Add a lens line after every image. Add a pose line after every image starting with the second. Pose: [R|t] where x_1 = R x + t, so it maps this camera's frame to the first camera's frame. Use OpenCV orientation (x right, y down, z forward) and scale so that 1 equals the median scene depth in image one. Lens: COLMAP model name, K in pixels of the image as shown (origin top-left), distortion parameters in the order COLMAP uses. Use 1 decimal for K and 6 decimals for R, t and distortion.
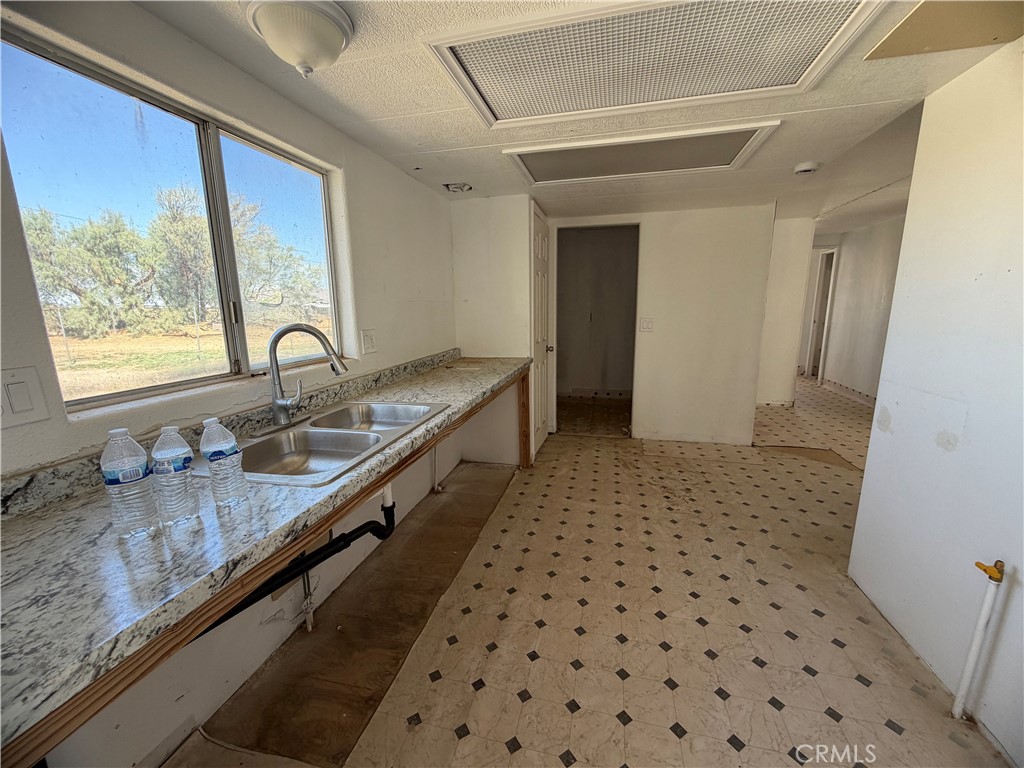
lens RADIAL K [[409.1, 0, 512.0], [0, 409.1, 384.0], [0, 0, 1]] dist [0.000132, -0.000070]
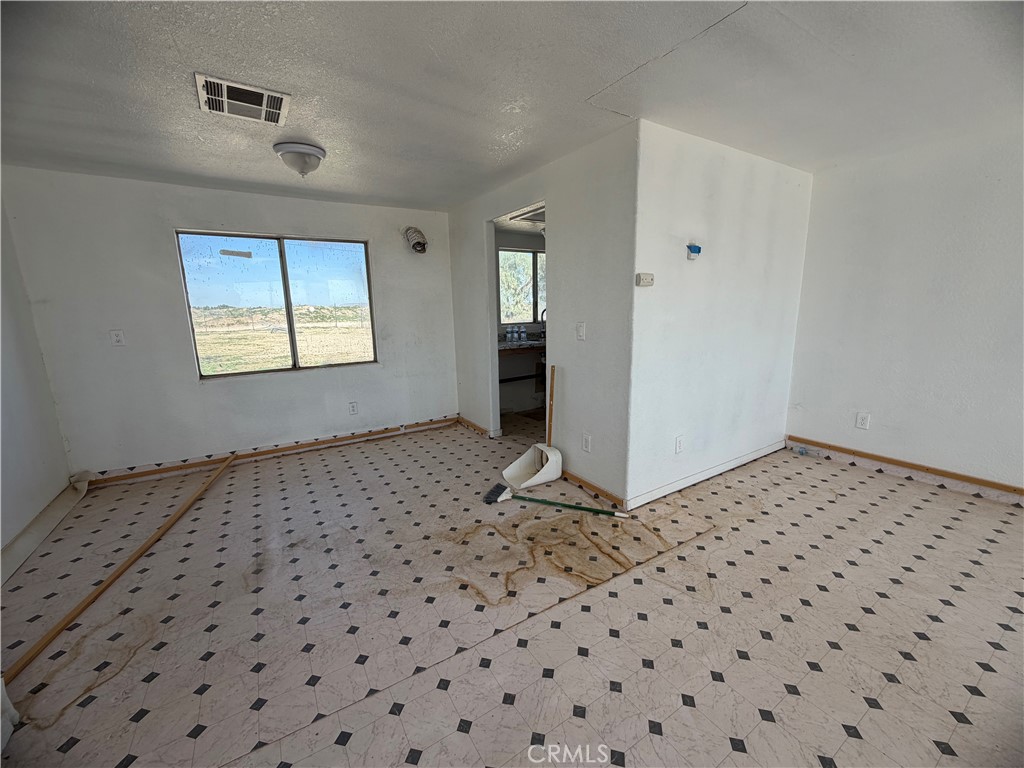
lens RADIAL K [[409.1, 0, 512.0], [0, 409.1, 384.0], [0, 0, 1]] dist [0.000132, -0.000070]
pose [[0.728215, 0.122144, -0.674377, 0.108890], [-0.112948, 0.991925, 0.057694, 0.021819], [0.675978, 0.034156, 0.736130, -0.112720]]
